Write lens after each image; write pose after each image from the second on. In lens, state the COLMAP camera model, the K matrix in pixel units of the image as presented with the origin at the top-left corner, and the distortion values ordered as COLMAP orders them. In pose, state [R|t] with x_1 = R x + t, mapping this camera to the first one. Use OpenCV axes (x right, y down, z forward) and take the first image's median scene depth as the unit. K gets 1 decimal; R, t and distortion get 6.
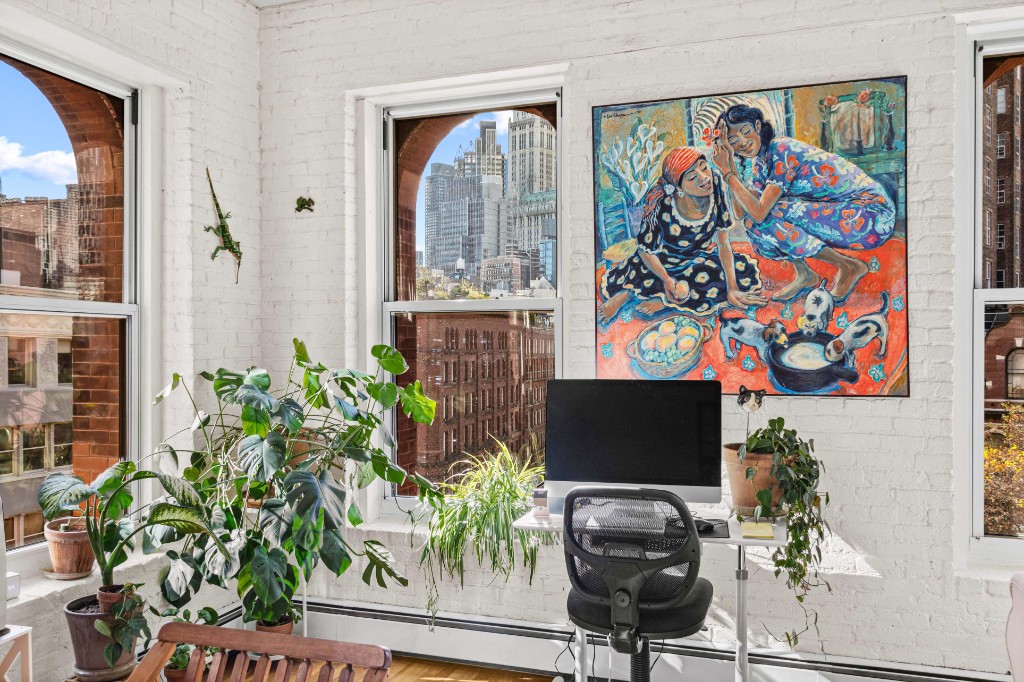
lens RADIAL K [[868.7, 0, 509.6], [0, 868.7, 345.0], [0, 0, 1]] dist [0.011983, -0.004814]
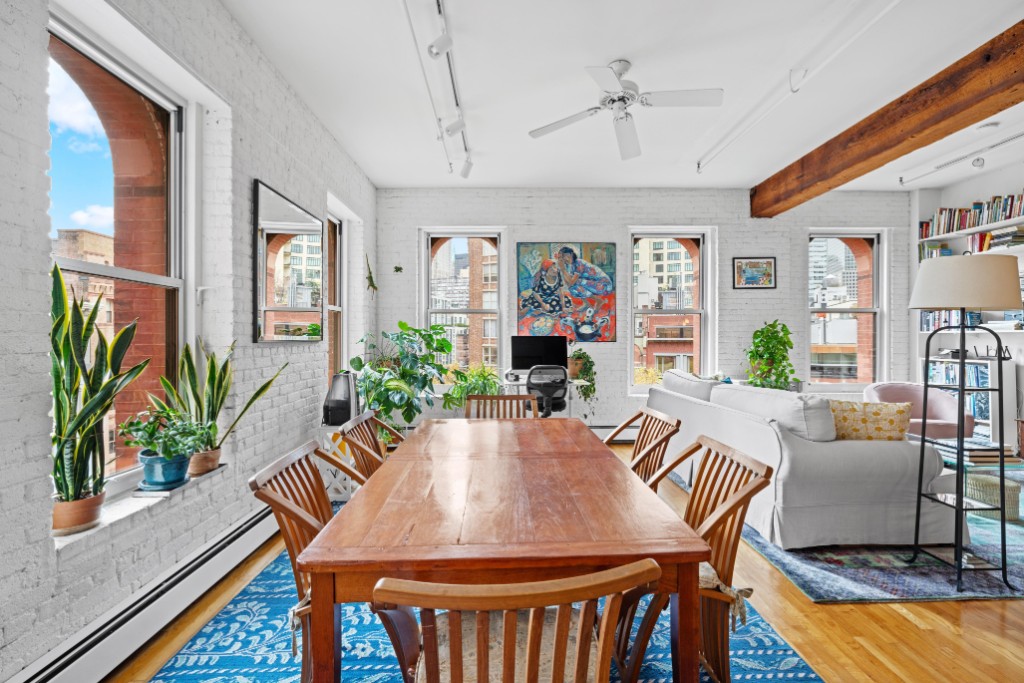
lens RADIAL K [[506.3, 0, 509.8], [0, 506.3, 332.7], [0, 0, 1]] dist [0.002041, -0.000052]
pose [[0.931957, 0.006911, 0.362503, -0.561403], [-0.002404, 0.999914, -0.012884, 0.048335], [-0.362561, 0.011136, 0.931893, -0.580481]]
